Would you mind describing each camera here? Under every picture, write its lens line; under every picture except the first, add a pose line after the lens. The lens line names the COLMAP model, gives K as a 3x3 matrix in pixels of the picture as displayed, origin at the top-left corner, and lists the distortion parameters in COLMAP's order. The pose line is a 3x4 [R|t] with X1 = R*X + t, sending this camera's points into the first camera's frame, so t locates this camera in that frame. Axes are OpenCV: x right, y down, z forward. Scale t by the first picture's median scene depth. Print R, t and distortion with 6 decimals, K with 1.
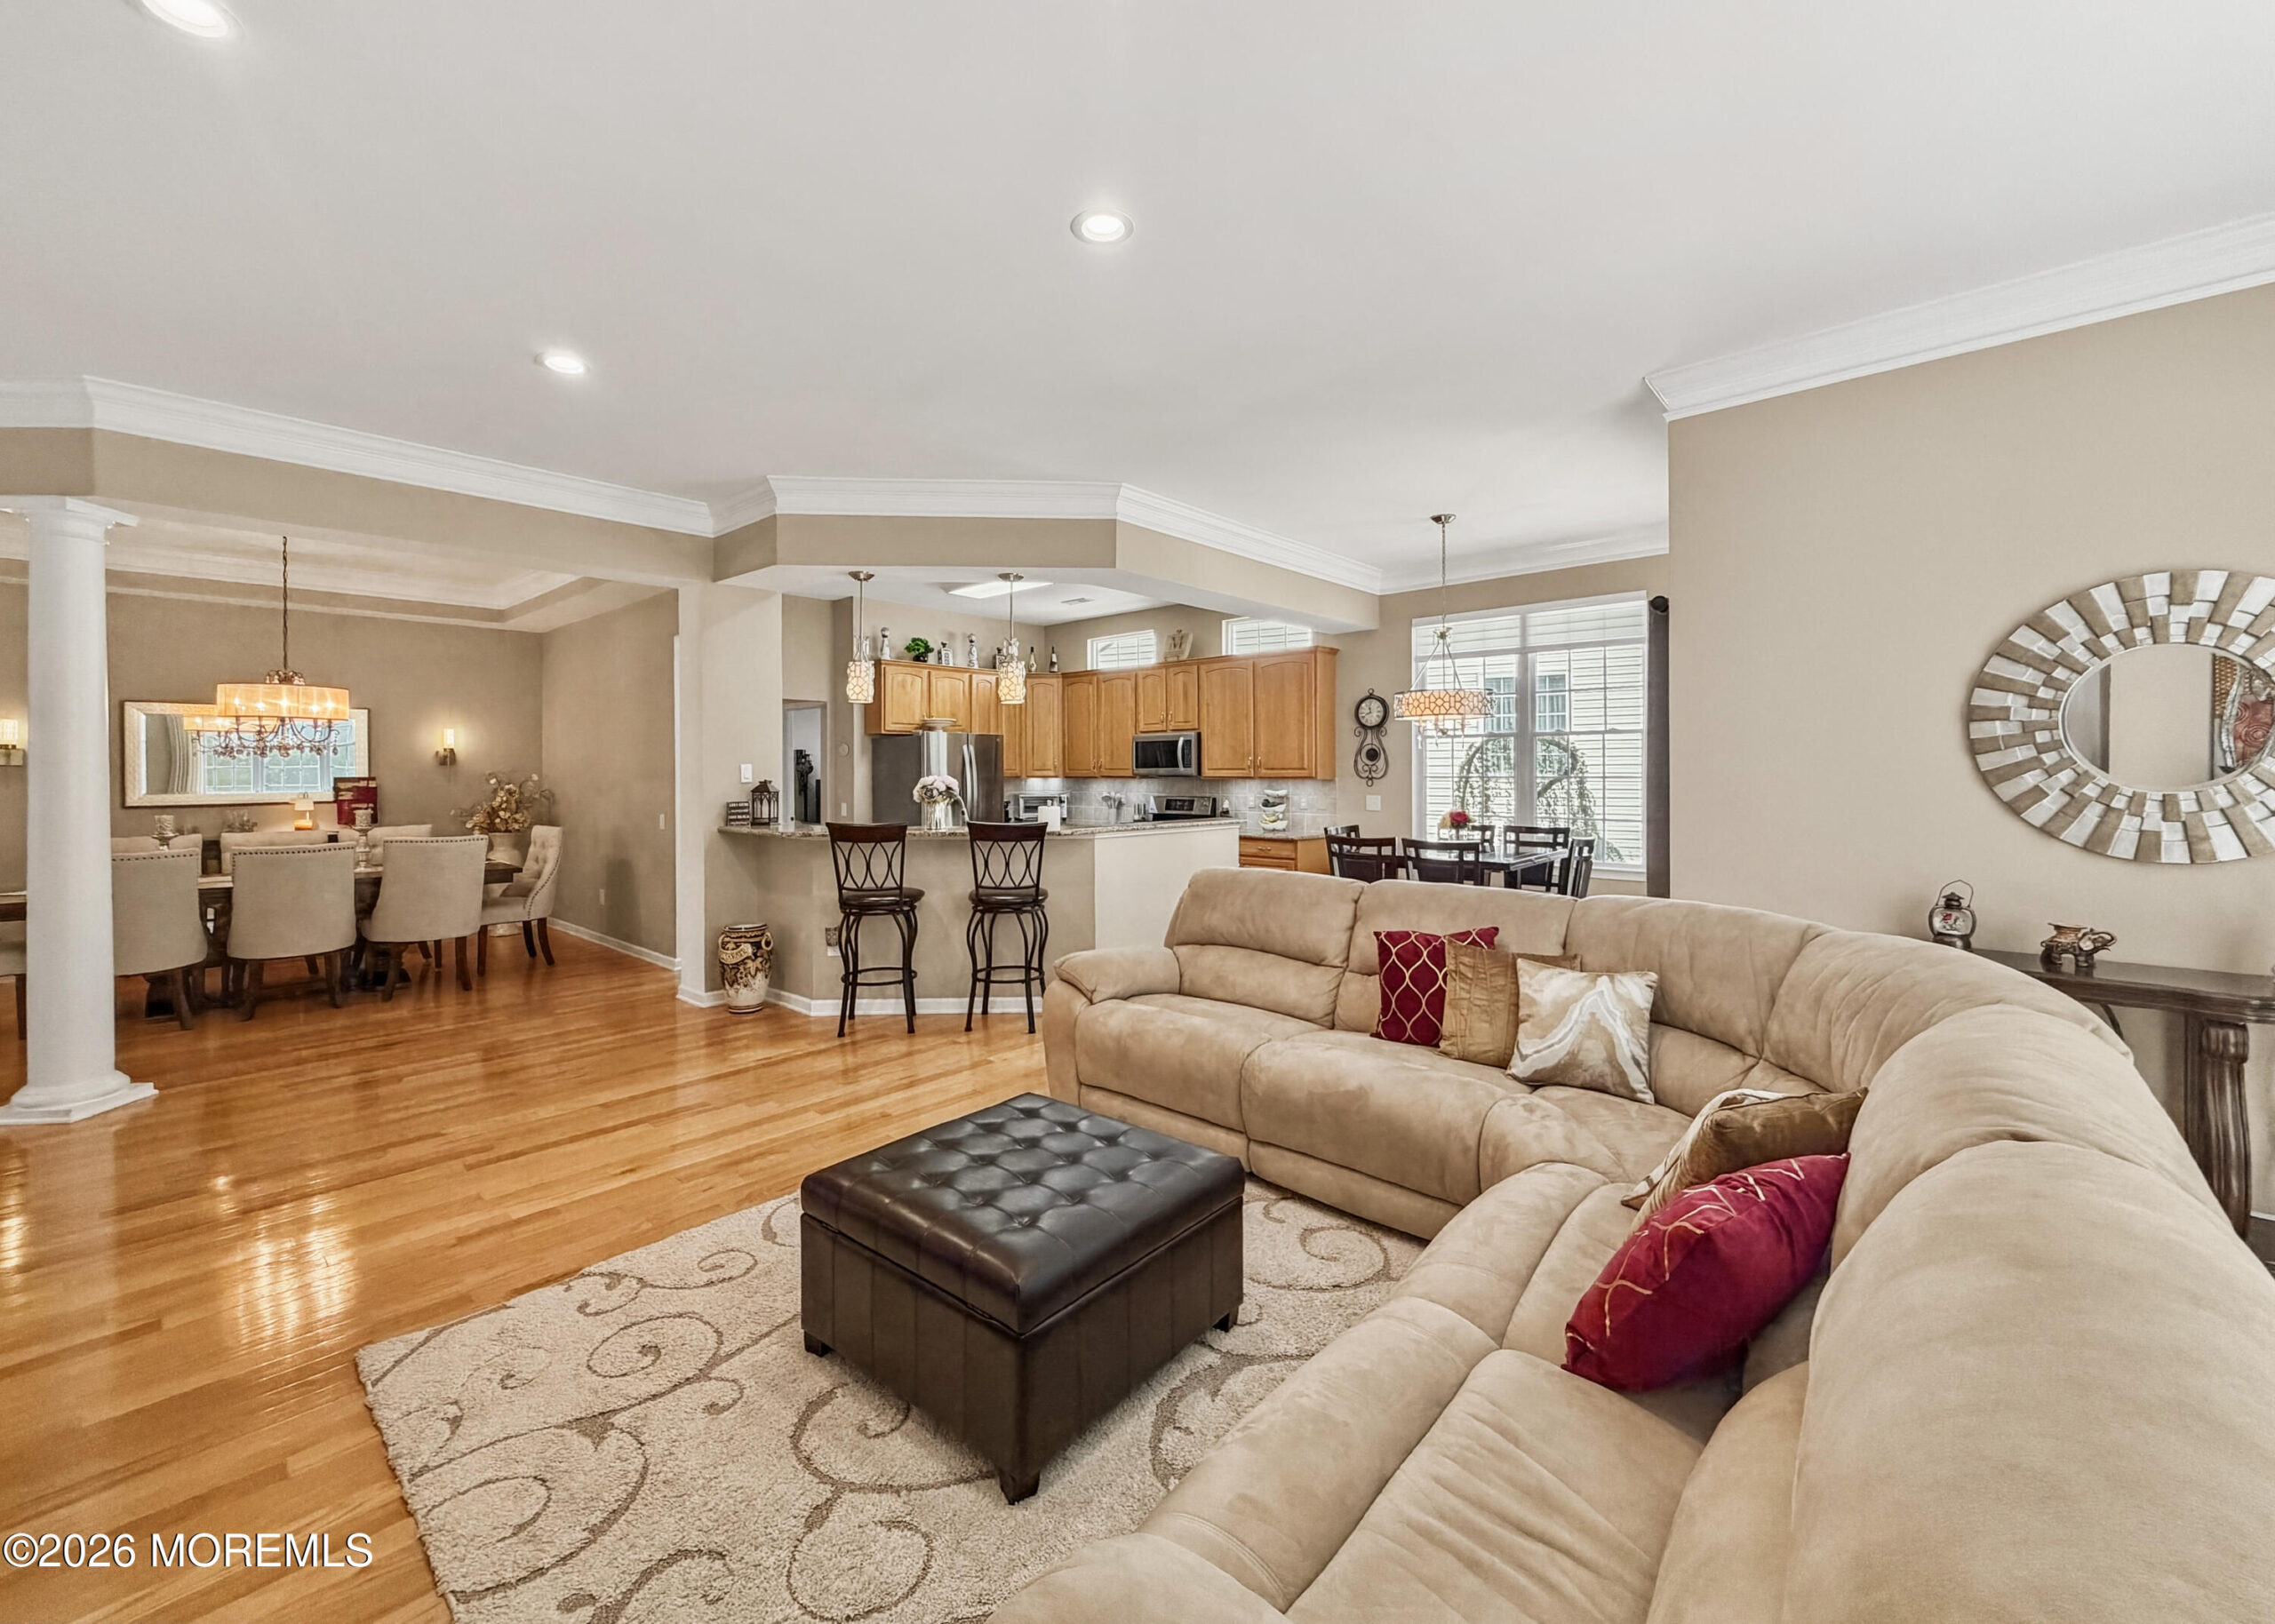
lens RADIAL K [[919.4, 0, 1141.6], [0, 919.4, 776.4], [0, 0, 1]] dist [-0.000208, 0.000040]
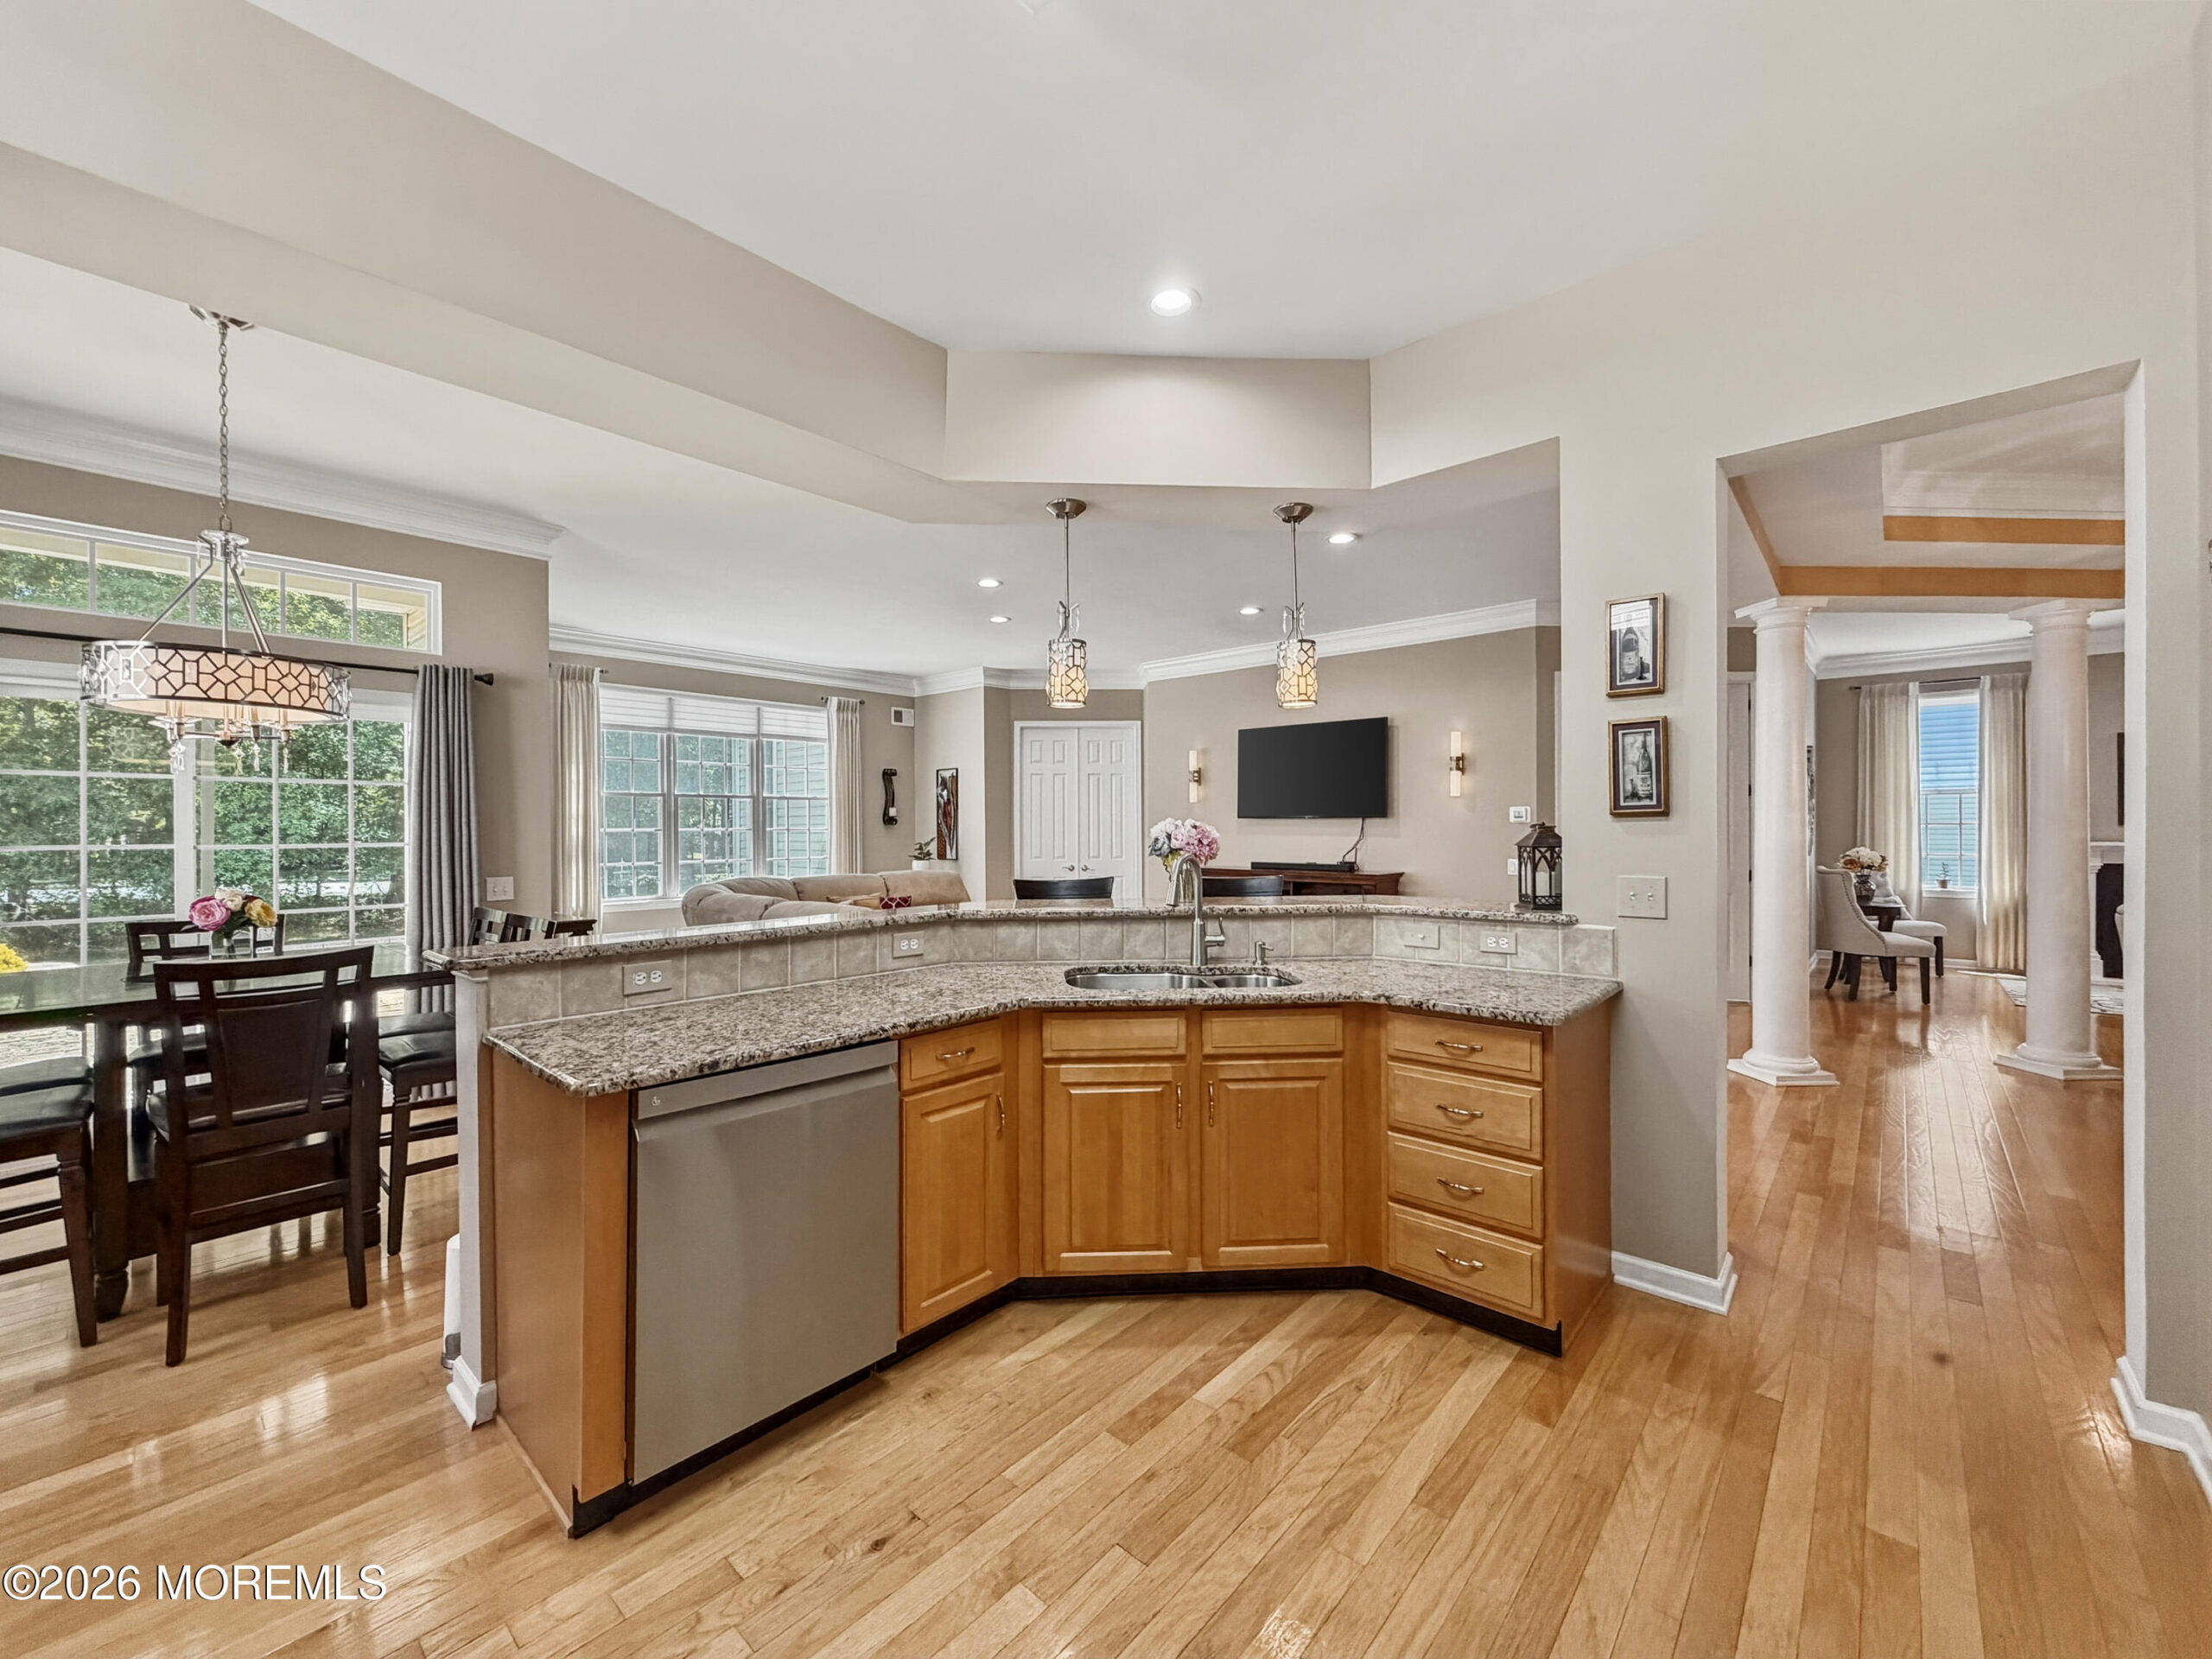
lens RADIAL K [[885.0, 0, 1099.3], [0, 885.0, 837.7], [0, 0, 1]] dist [0.000128, 0.000111]
pose [[-0.999950, 0.008671, 0.004887, -0.310249], [0.008755, 0.999809, 0.017464, 0.000380], [-0.004735, 0.017506, -0.999836, 3.111117]]
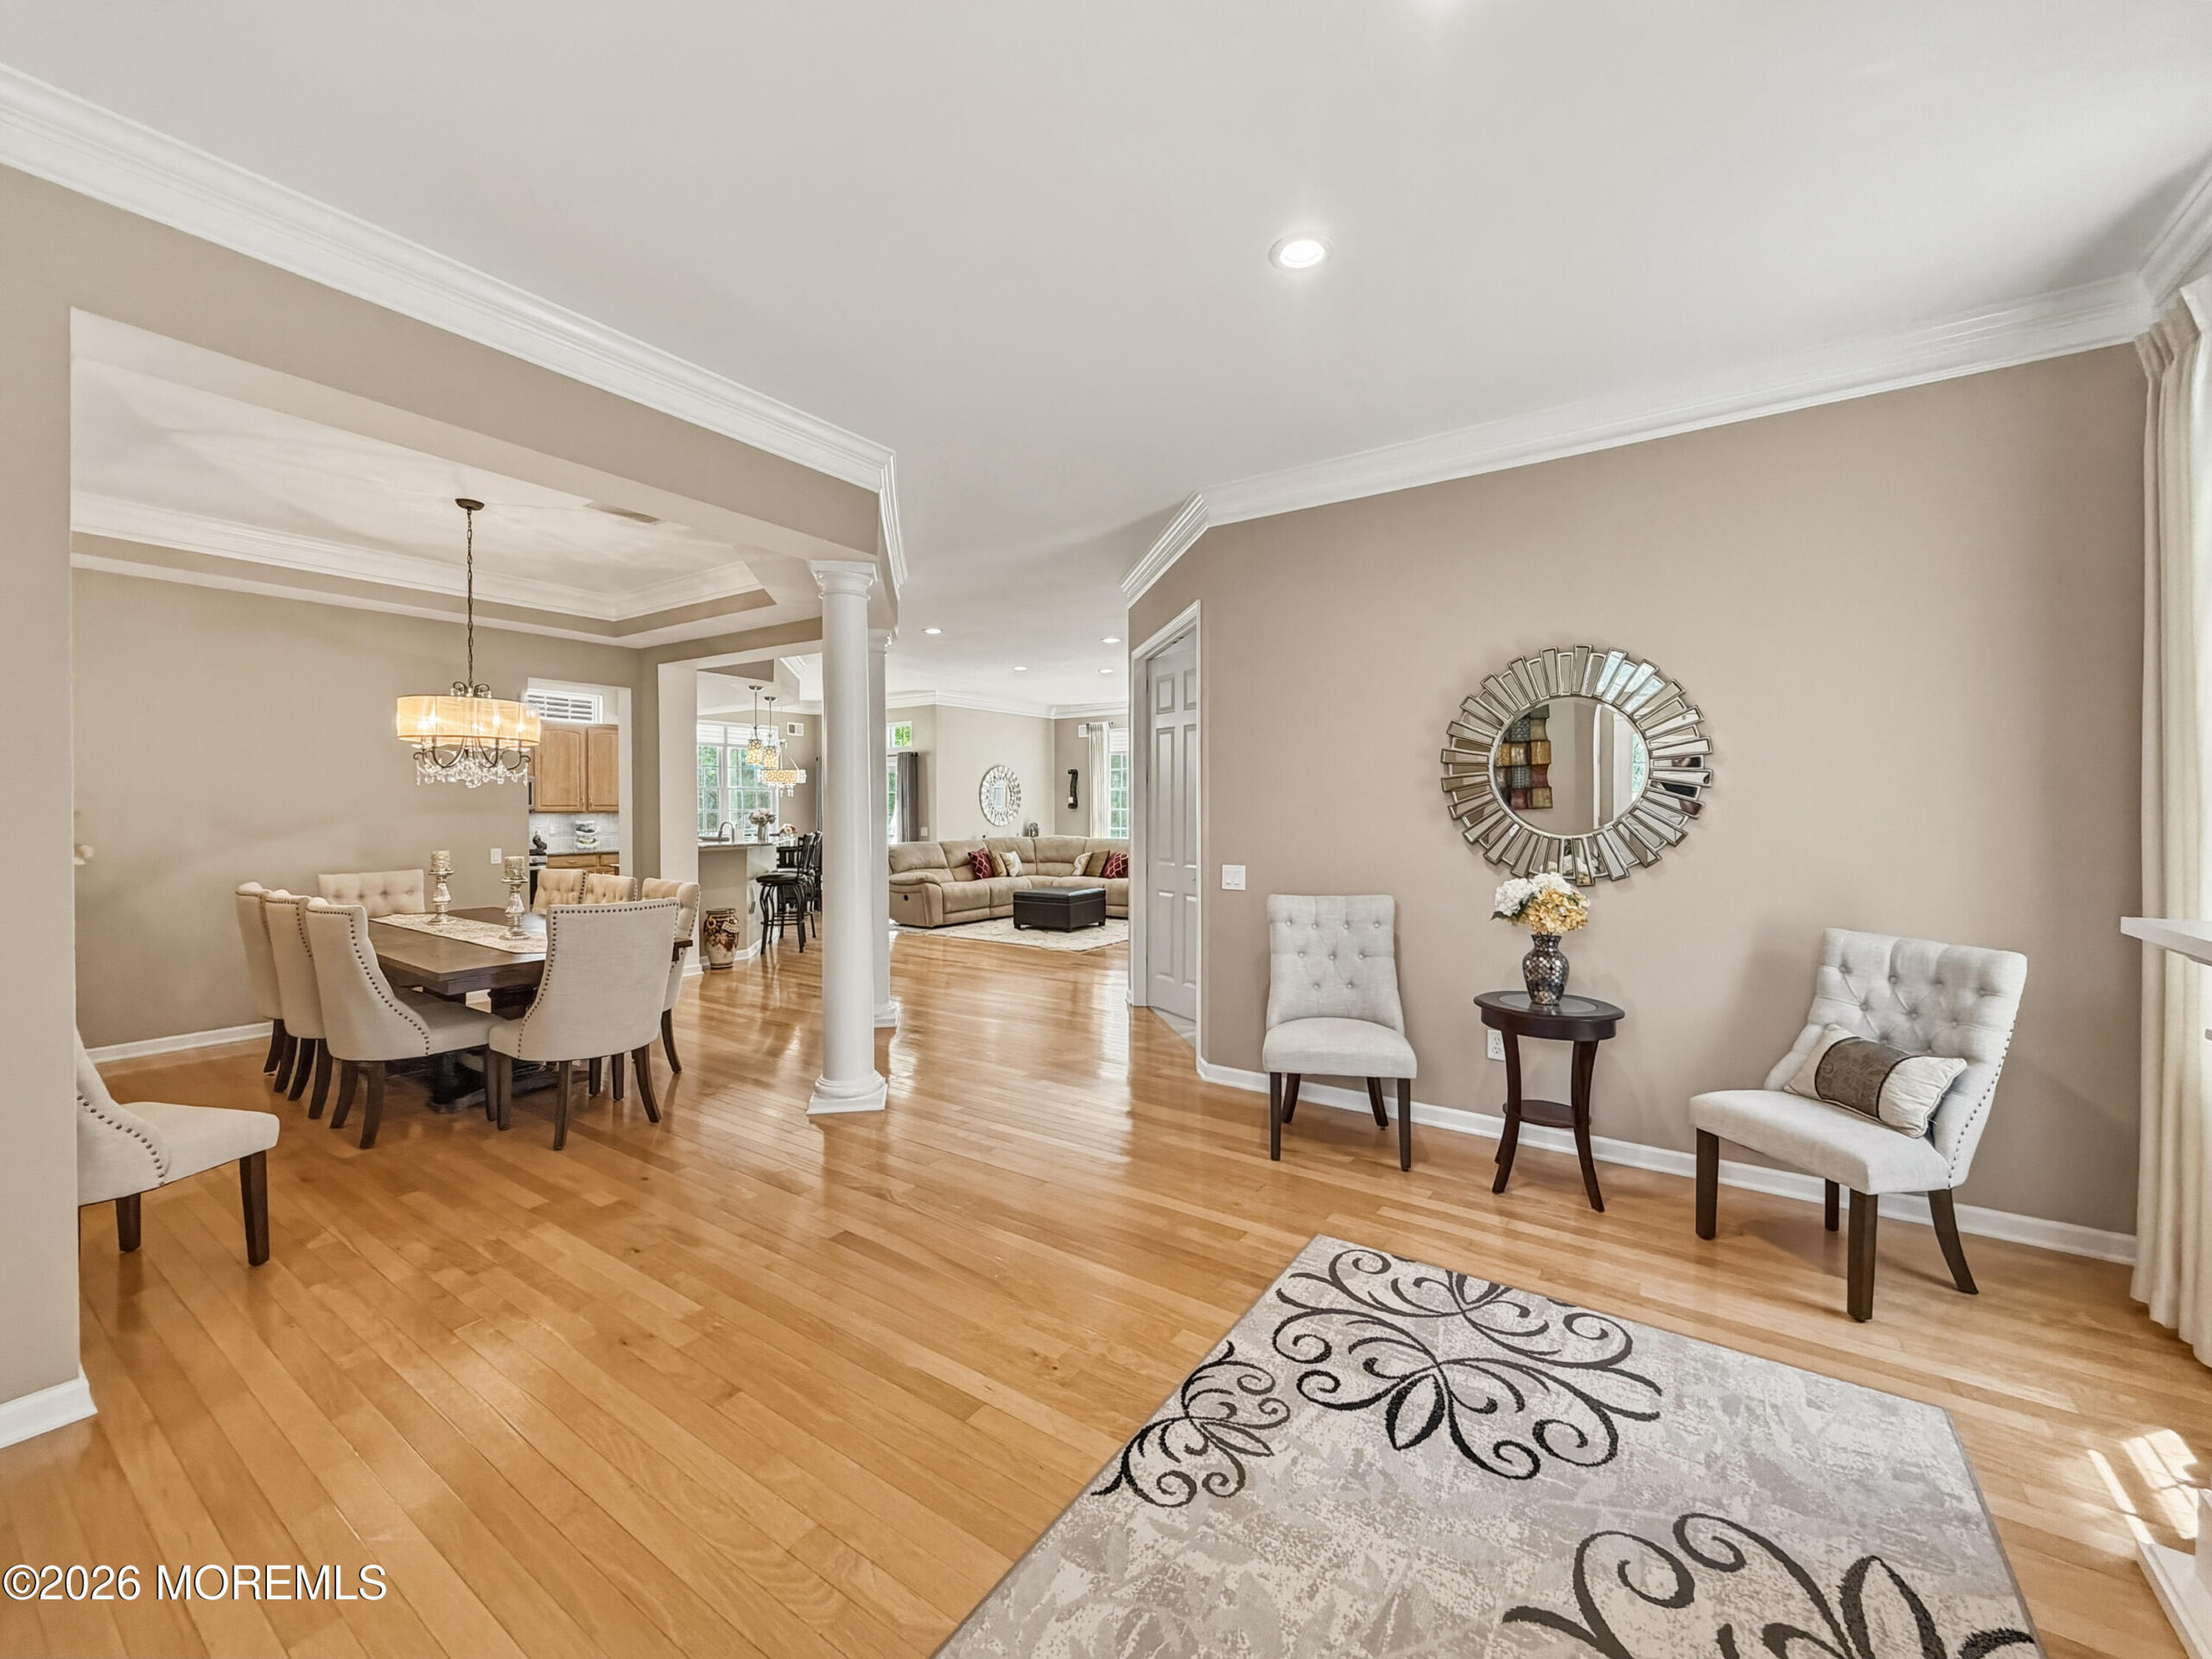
lens RADIAL K [[888.8, 0, 1090.0], [0, 888.8, 815.7], [0, 0, 1]] dist [-0.004189, -0.000121]
pose [[-0.117299, -0.008152, 0.993063, -3.741334], [0.008553, 0.999921, 0.009219, 0.002094], [-0.993060, 0.009575, -0.117220, 1.119688]]
